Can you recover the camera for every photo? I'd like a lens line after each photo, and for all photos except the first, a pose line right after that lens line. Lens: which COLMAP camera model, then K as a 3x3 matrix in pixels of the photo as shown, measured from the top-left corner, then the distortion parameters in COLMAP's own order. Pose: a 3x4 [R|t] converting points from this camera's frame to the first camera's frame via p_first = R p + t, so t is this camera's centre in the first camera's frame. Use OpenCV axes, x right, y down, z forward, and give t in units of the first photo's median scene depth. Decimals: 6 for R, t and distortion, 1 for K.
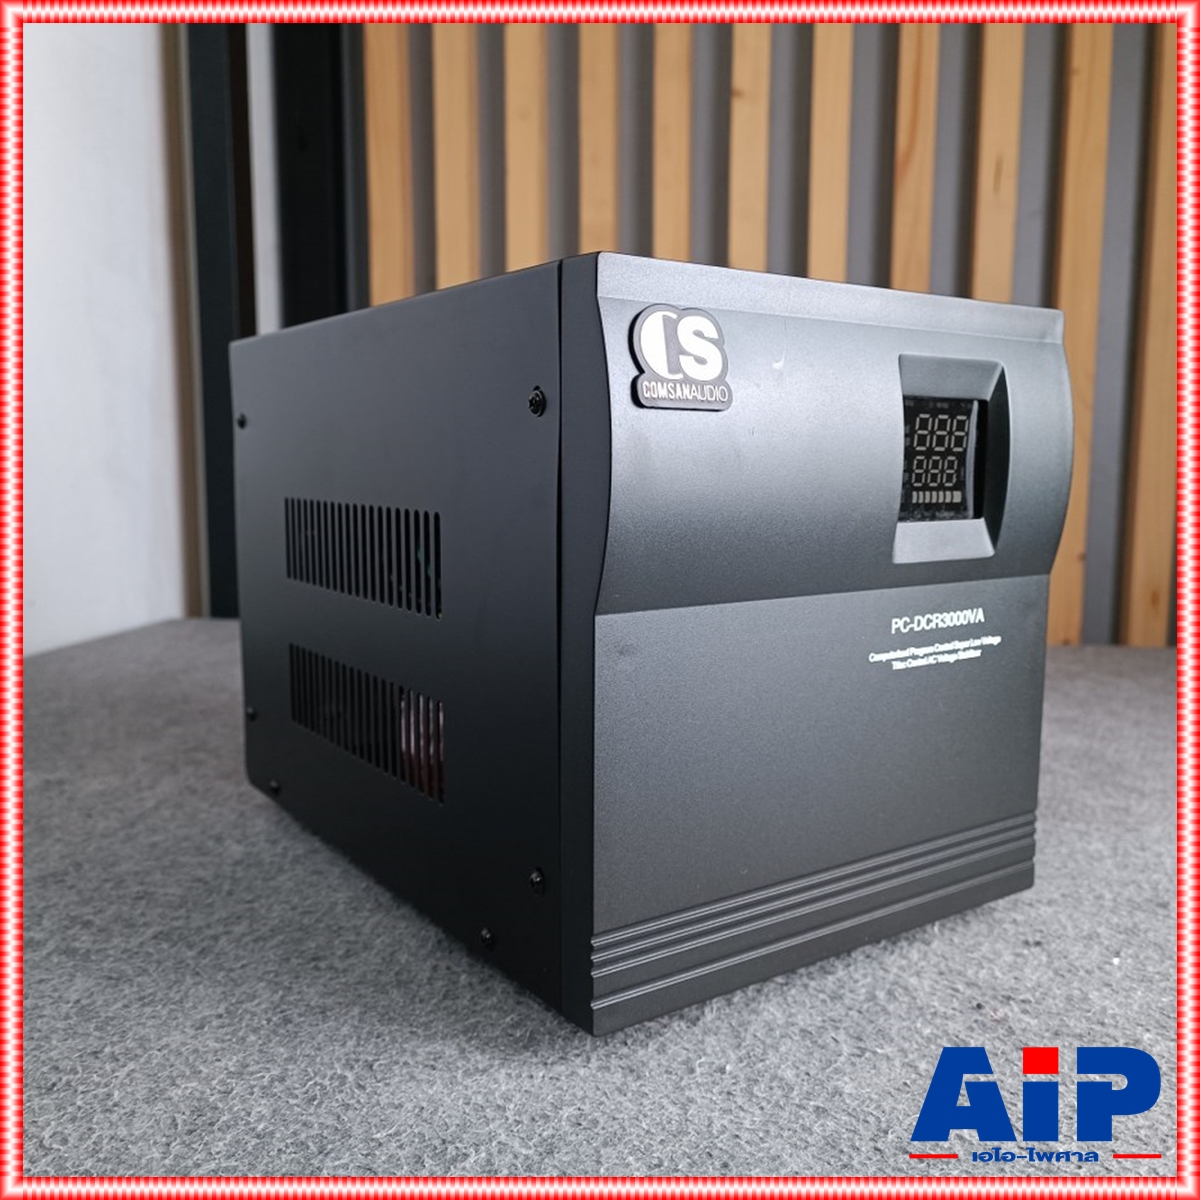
lens RADIAL K [[1149.2, 0, 593.6], [0, 1149.2, 607.8], [0, 0, 1]] dist [0.017209, 0.000000]
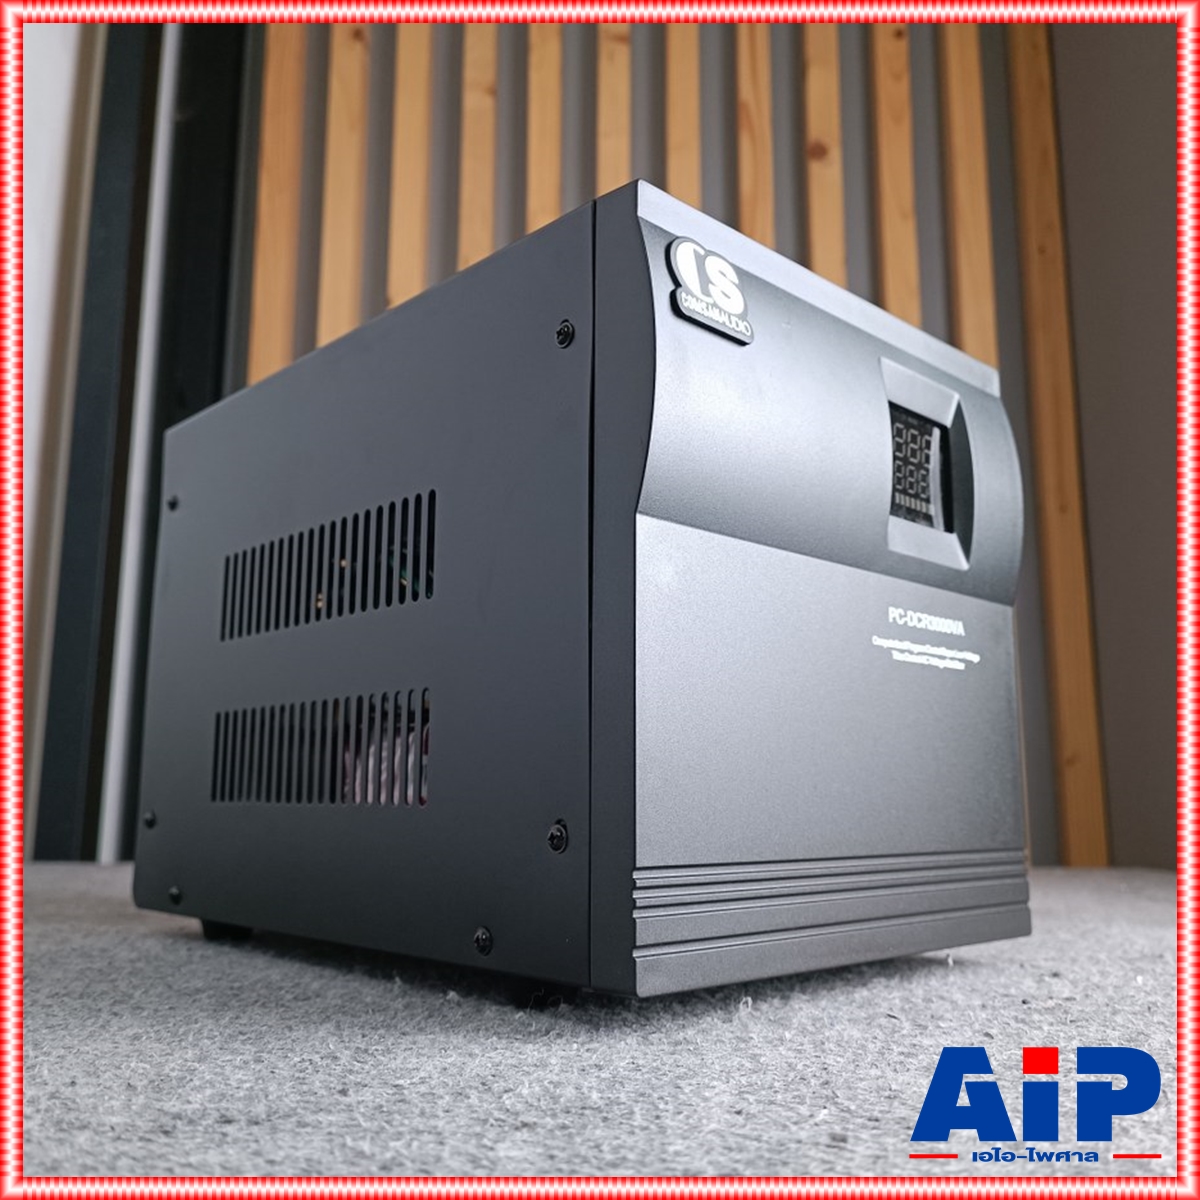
lens RADIAL K [[1149.2, 0, 598.1], [0, 1149.2, 604.6], [0, 0, 1]] dist [0.017209, 0.000000]
pose [[0.987838, 0.027769, 0.152984, -0.159691], [0.018880, 0.955217, -0.295302, 0.330706], [-0.154333, 0.294599, 0.943076, 0.103239]]
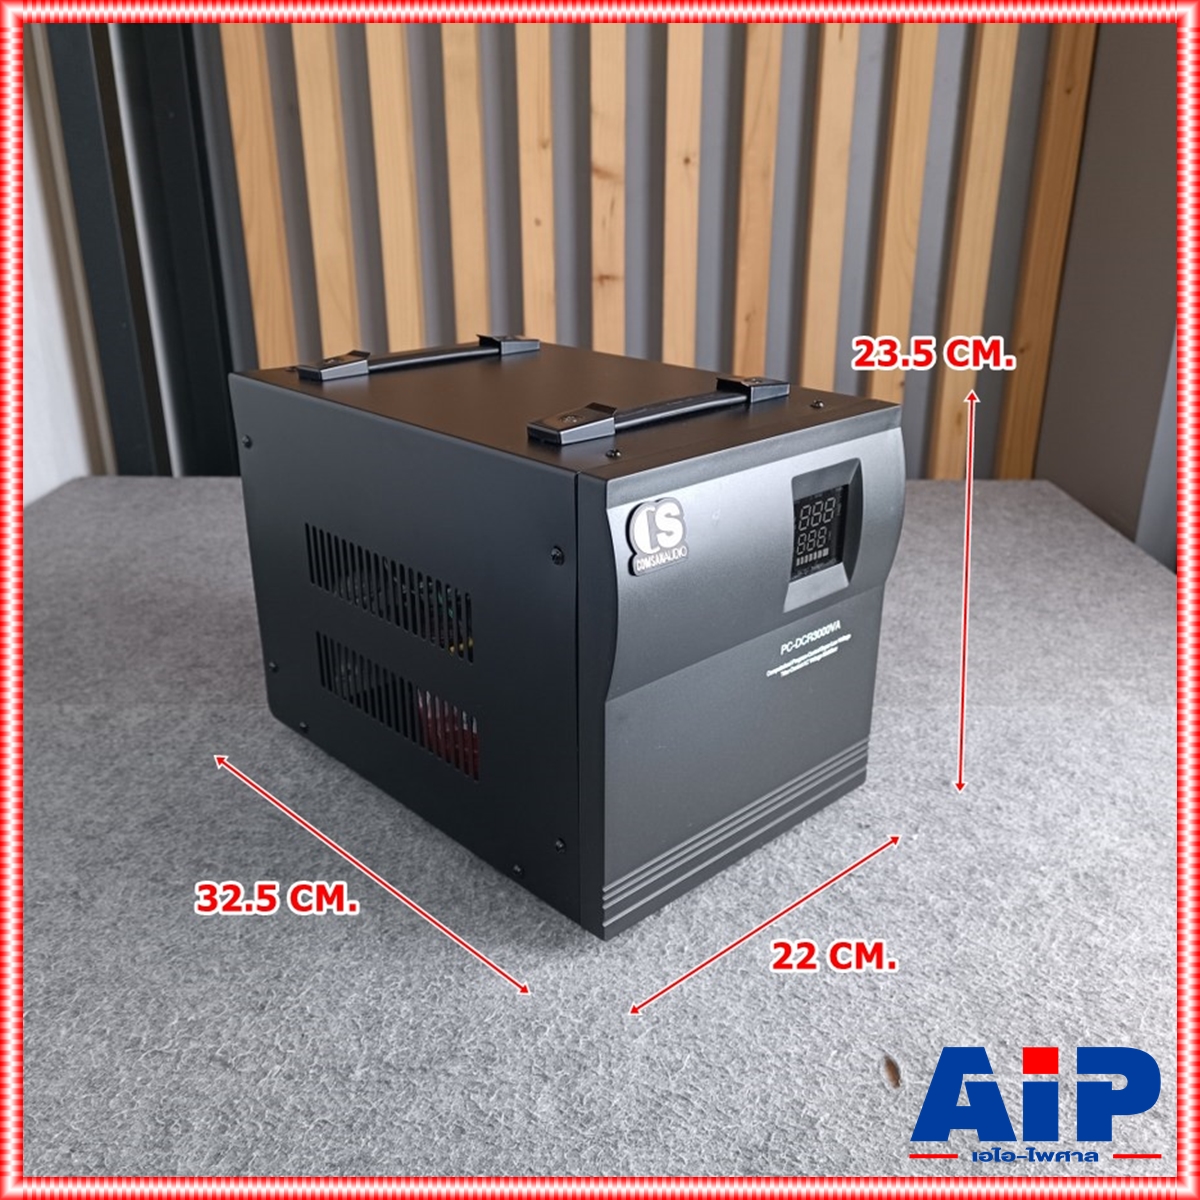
lens RADIAL K [[1149.2, 0, 596.6], [0, 1149.2, 608.0], [0, 0, 1]] dist [0.017209, 0.000000]
pose [[0.988174, -0.060869, 0.140736, -0.197825], [0.024165, 0.968183, 0.249074, -0.452117], [-0.151420, -0.242727, 0.958204, -0.398993]]
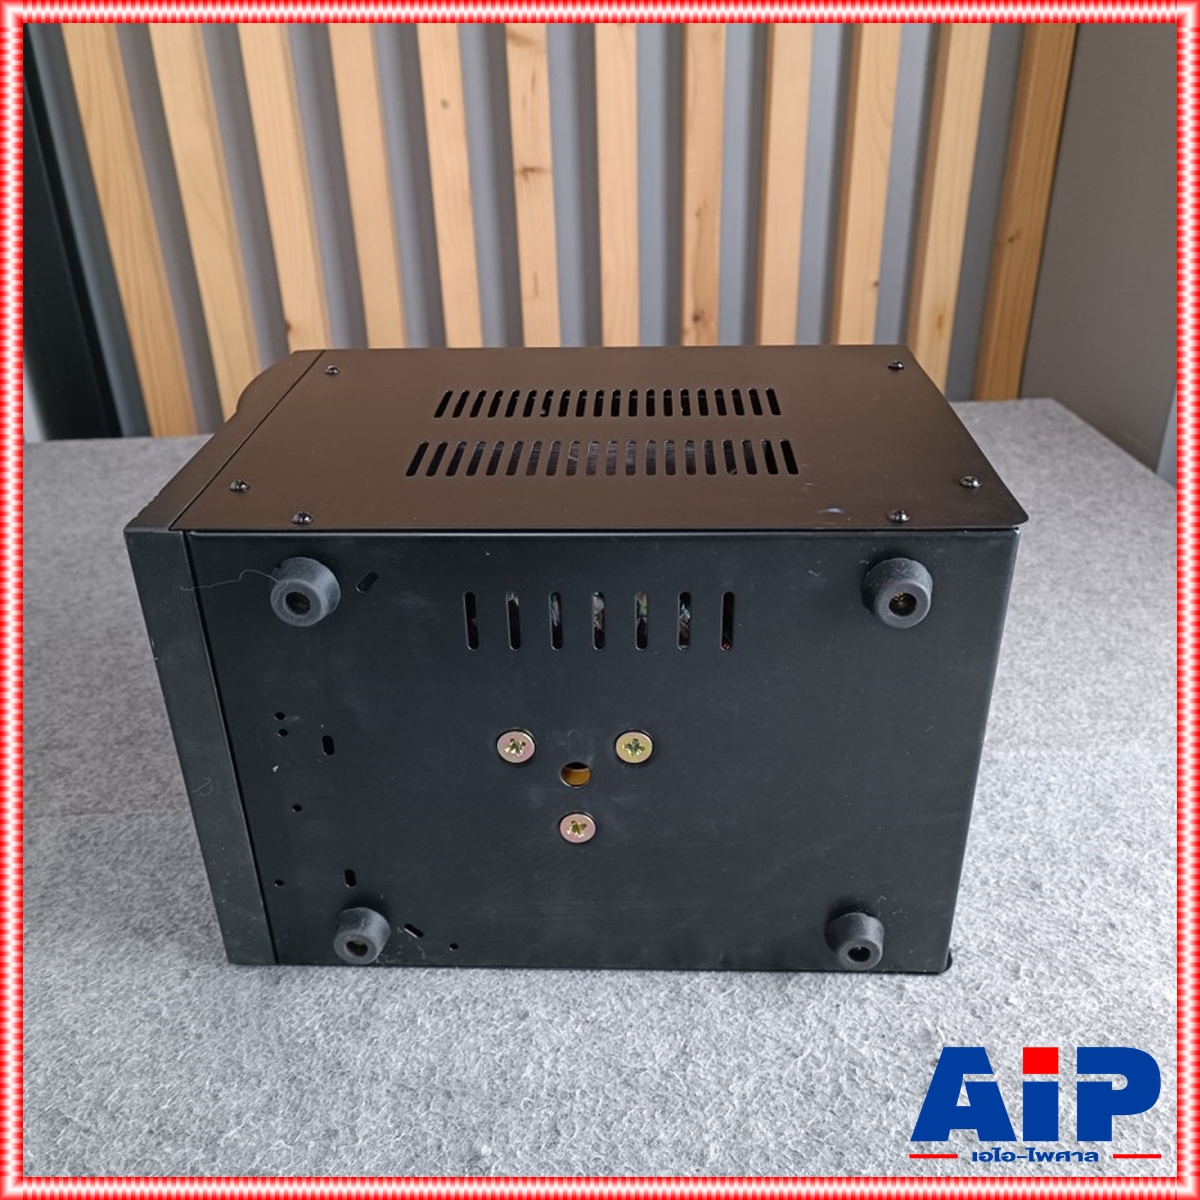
lens RADIAL K [[1149.2, 0, 600.4], [0, 1149.2, 604.4], [0, 0, 1]] dist [0.017209, 0.000000]
pose [[0.971191, -0.134829, 0.196491, -0.165516], [0.056173, 0.930840, 0.361084, -0.594692], [-0.231586, -0.339645, 0.911597, 0.181388]]
